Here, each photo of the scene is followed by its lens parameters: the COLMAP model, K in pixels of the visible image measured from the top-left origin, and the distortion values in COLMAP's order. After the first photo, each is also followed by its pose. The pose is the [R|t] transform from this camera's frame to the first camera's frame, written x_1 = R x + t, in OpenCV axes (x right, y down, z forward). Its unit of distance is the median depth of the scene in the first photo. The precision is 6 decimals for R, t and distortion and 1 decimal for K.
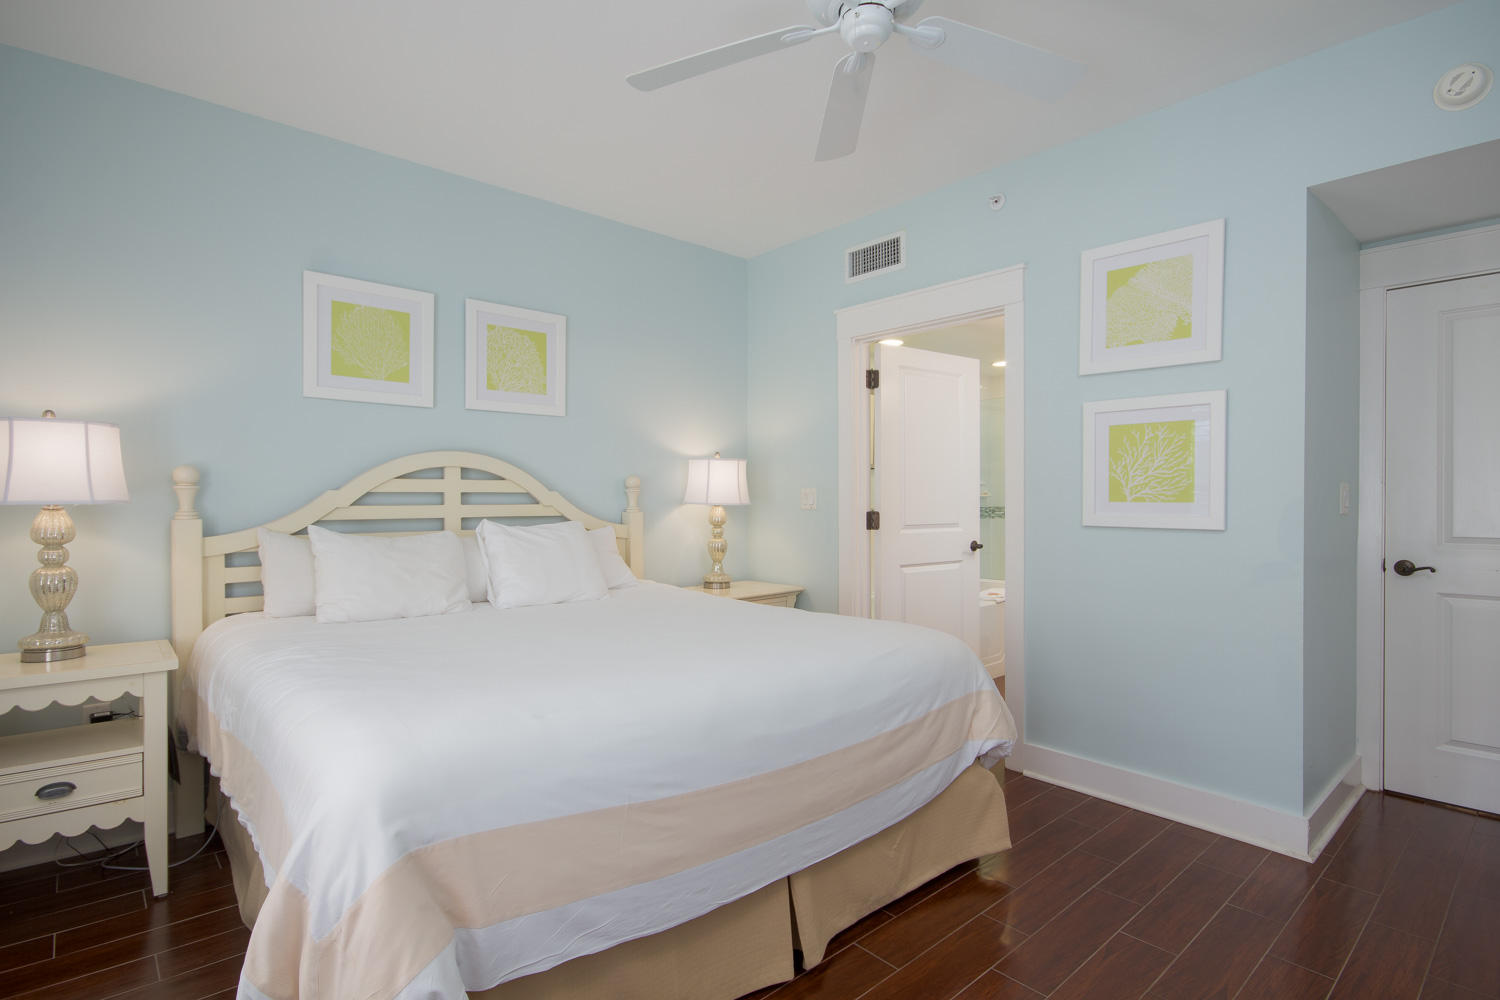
lens RADIAL K [[726.2, 0, 764.1], [0, 726.2, 501.9], [0, 0, 1]] dist [0.003829, 0.000845]
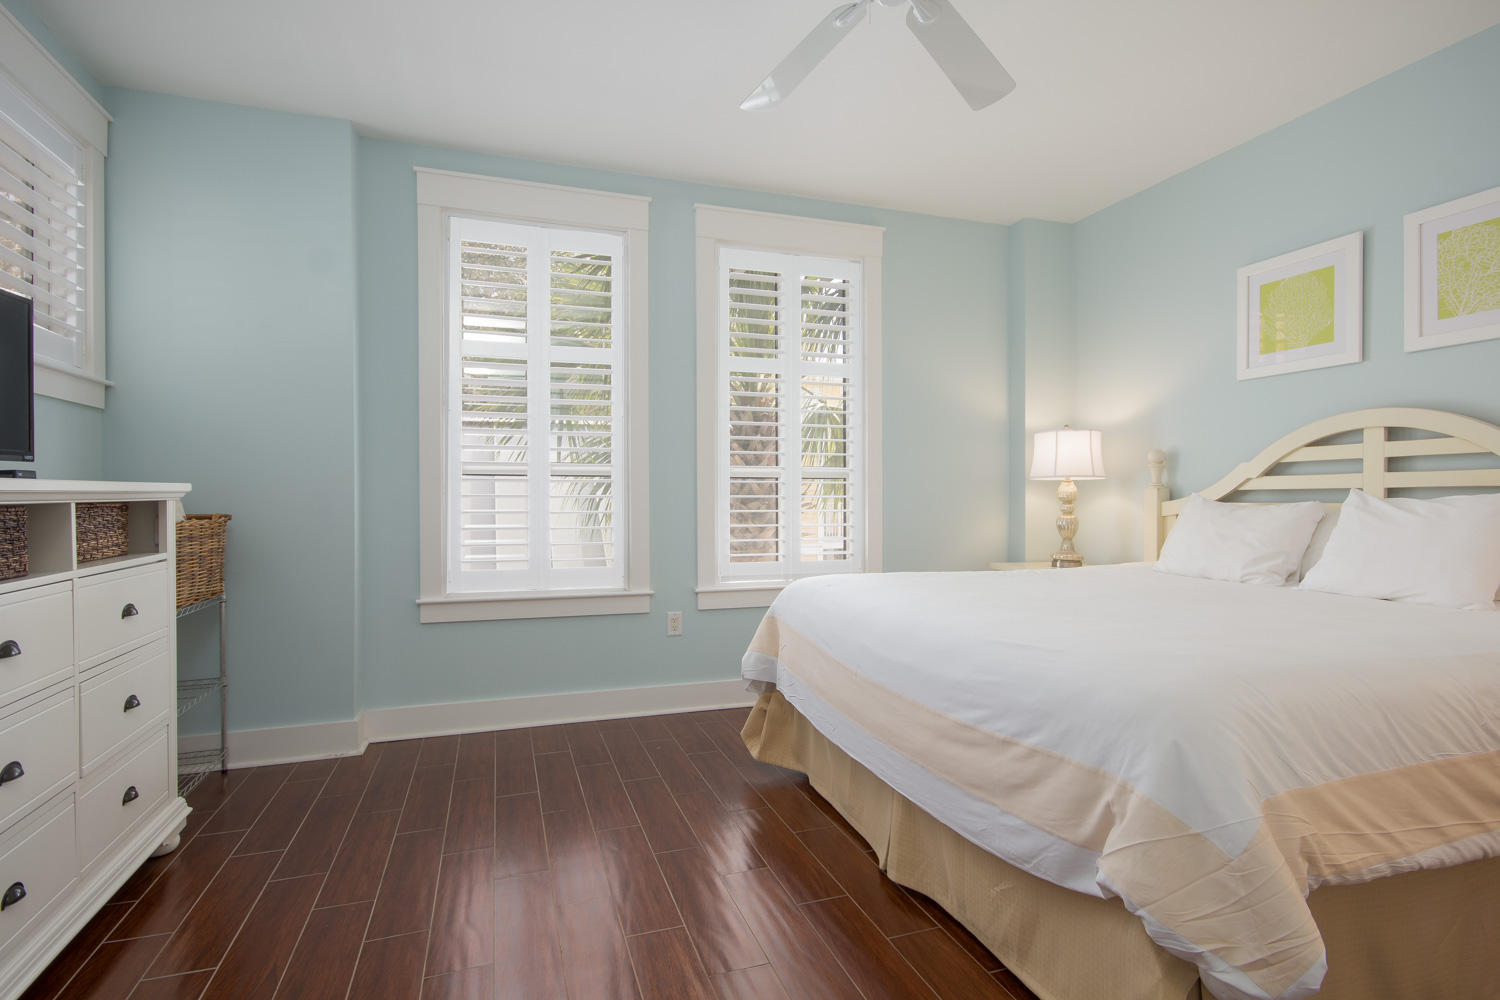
lens RADIAL K [[726.2, 0, 764.1], [0, 726.2, 501.9], [0, 0, 1]] dist [0.003829, 0.000845]
pose [[-0.367880, 0.003718, -0.929866, 0.709388], [-0.003213, 0.999981, 0.005270, 0.041044], [0.929868, 0.004927, -0.367861, 0.753487]]
